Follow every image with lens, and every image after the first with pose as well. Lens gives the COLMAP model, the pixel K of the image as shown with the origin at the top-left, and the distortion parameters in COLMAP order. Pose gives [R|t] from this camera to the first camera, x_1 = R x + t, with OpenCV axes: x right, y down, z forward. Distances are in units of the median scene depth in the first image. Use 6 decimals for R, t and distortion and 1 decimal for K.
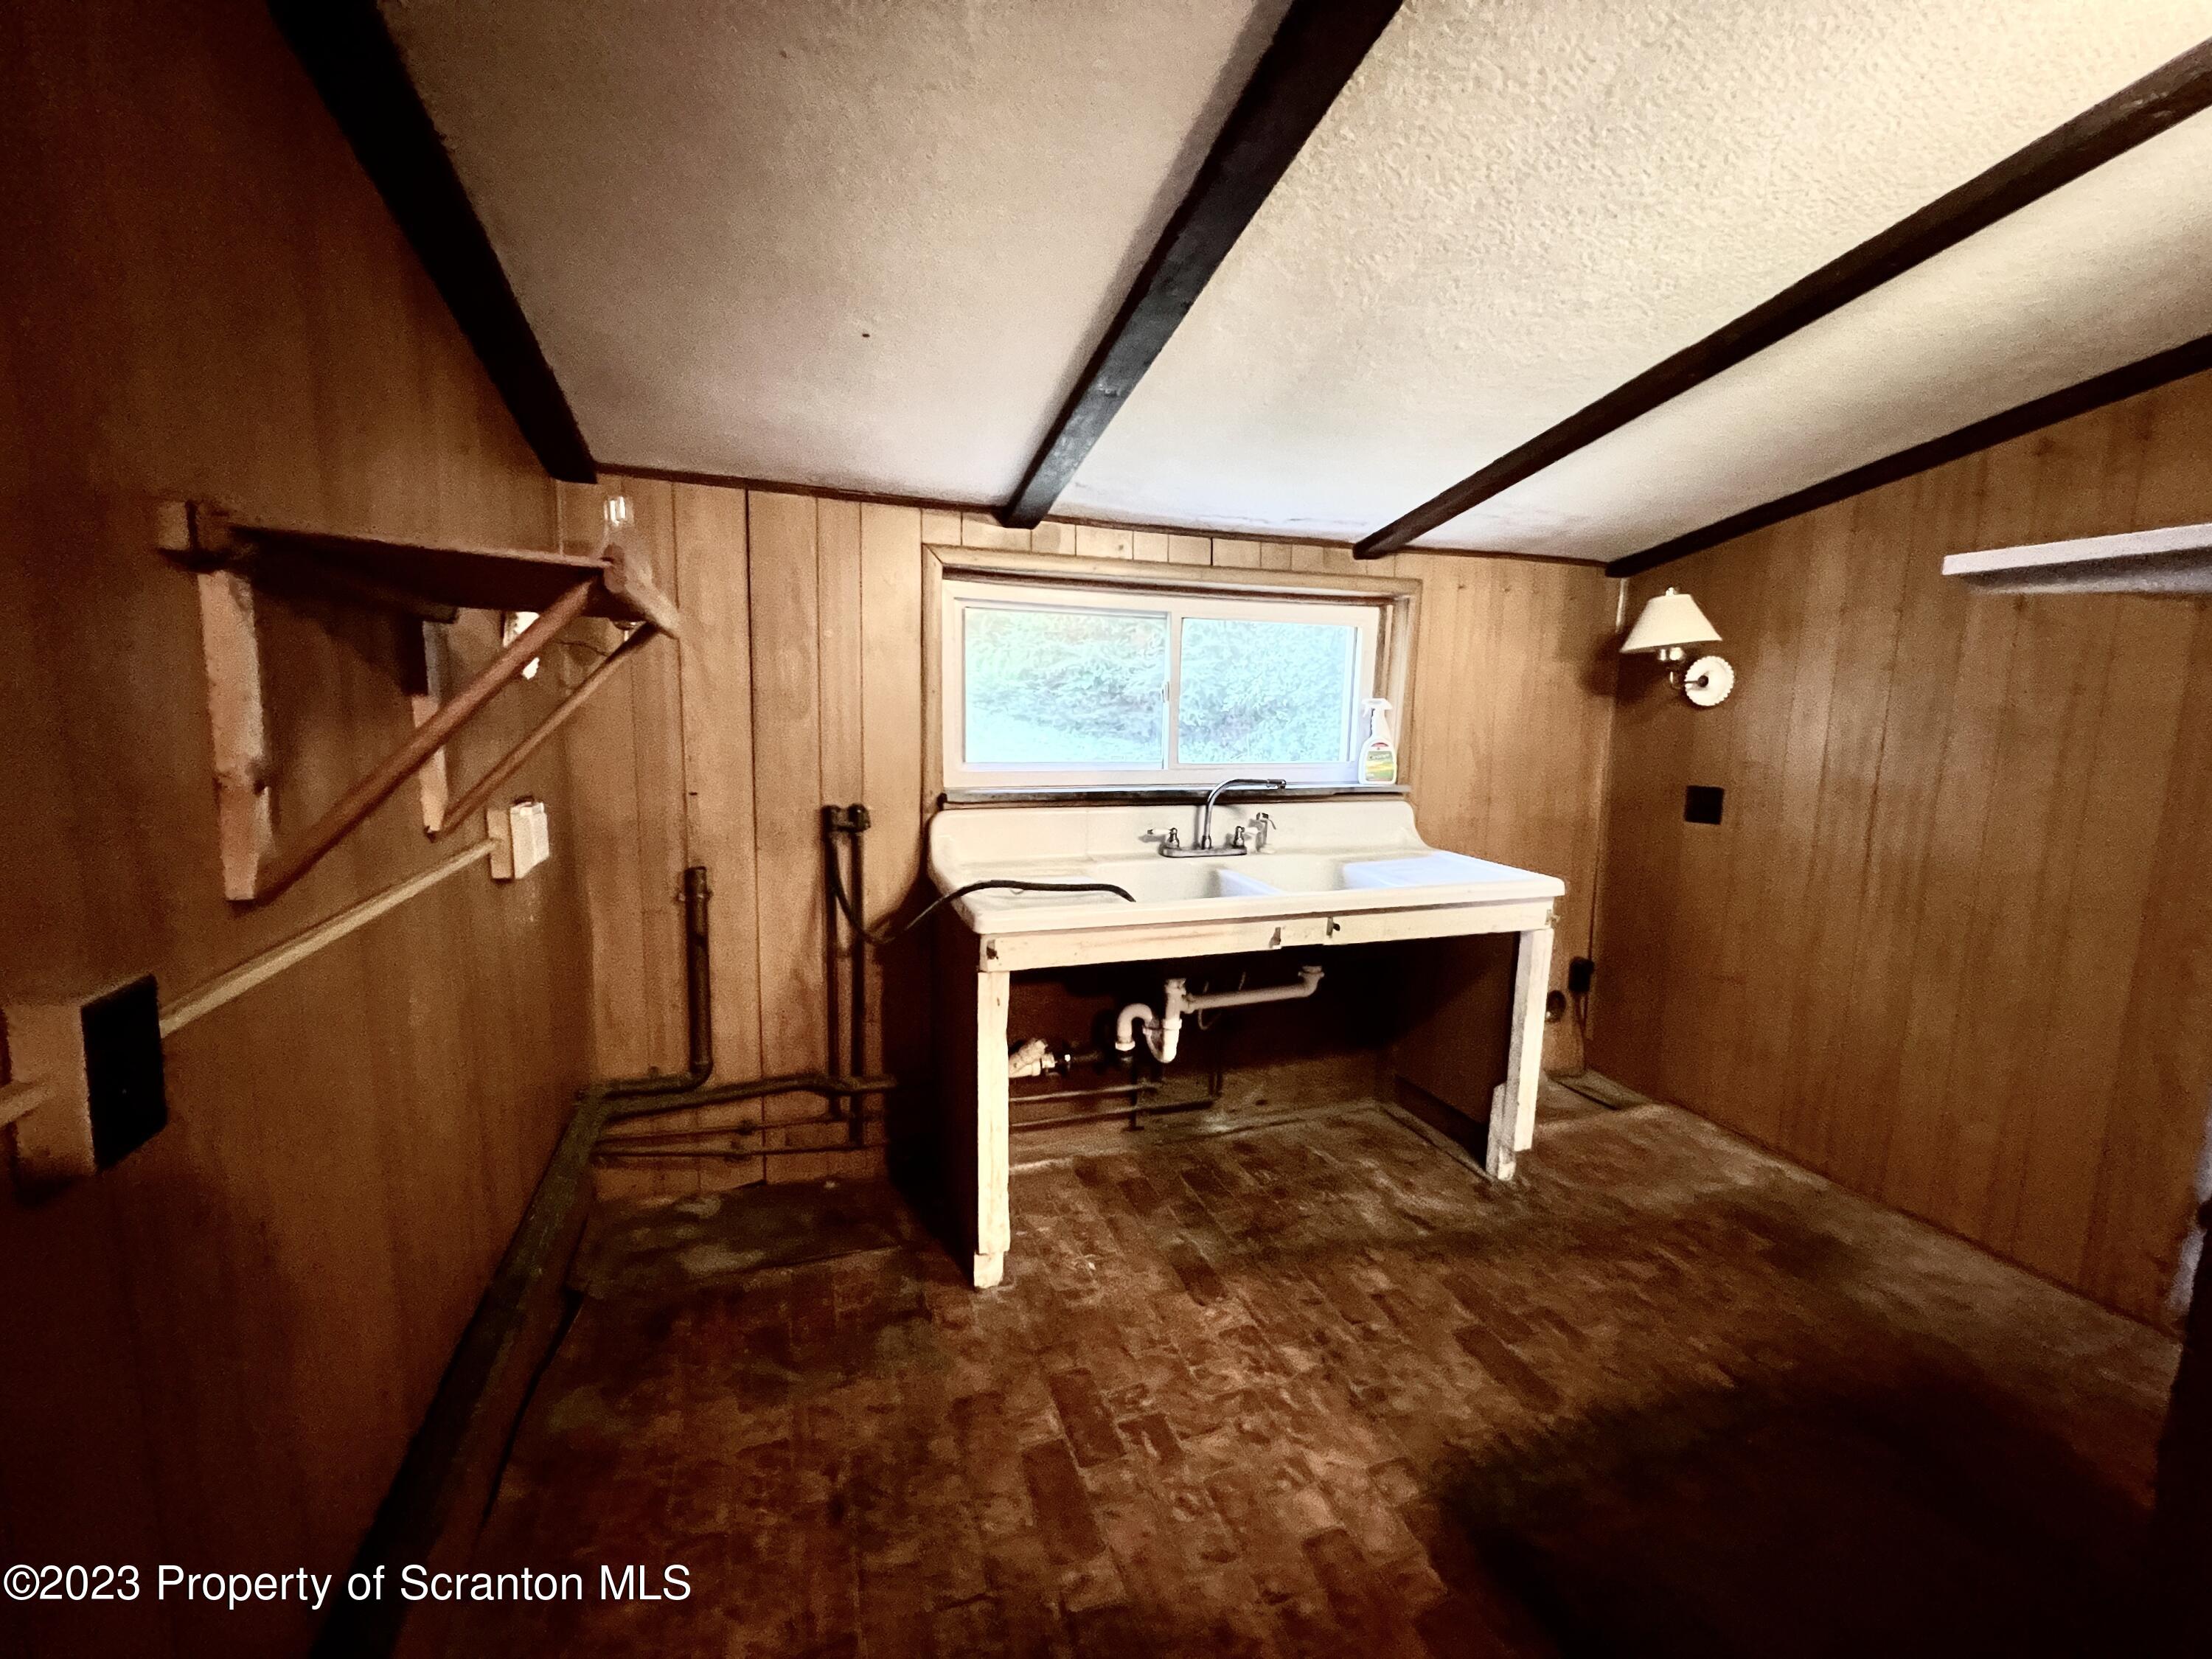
lens RADIAL K [[886.0, 0, 1106.0], [0, 886.0, 829.5], [0, 0, 1]] dist [-0.002174, -0.000170]
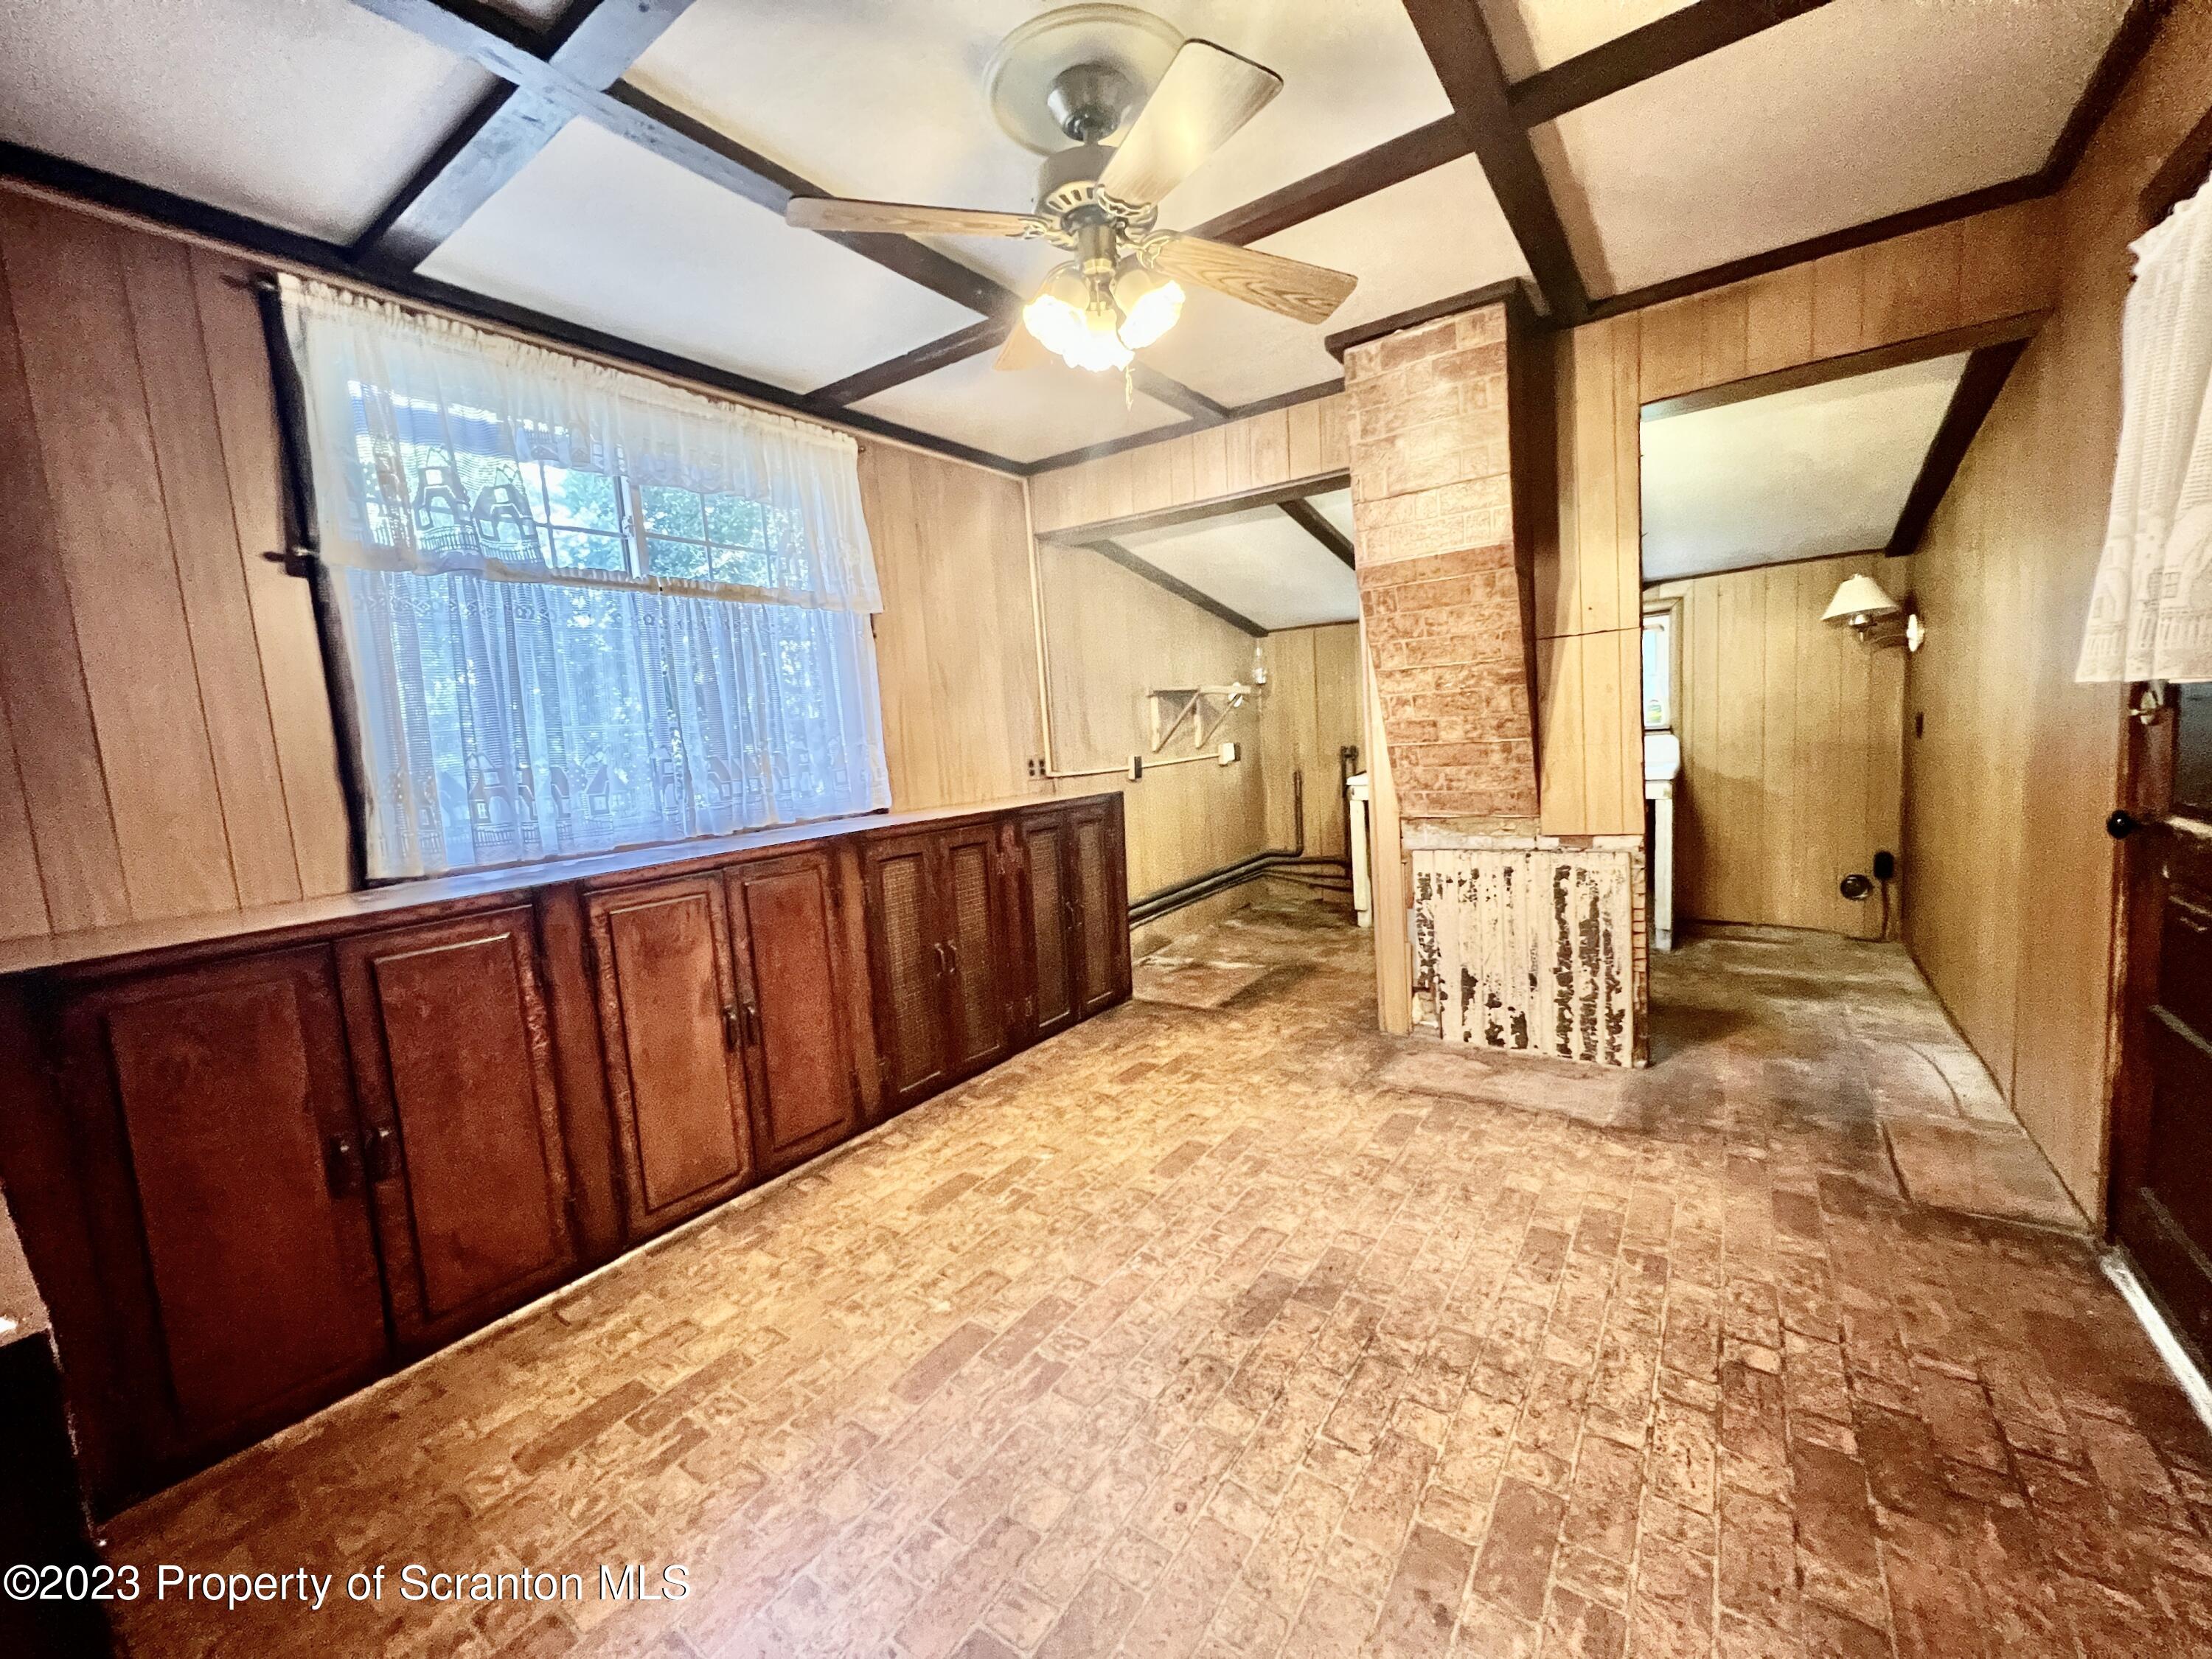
lens RADIAL K [[886.0, 0, 1106.0], [0, 886.0, 829.5], [0, 0, 1]] dist [-0.002174, -0.000170]
pose [[0.570688, 0.031792, -0.820551, 1.354748], [-0.031751, 0.999357, 0.016637, 0.184877], [0.820553, 0.016559, 0.571331, -0.960180]]
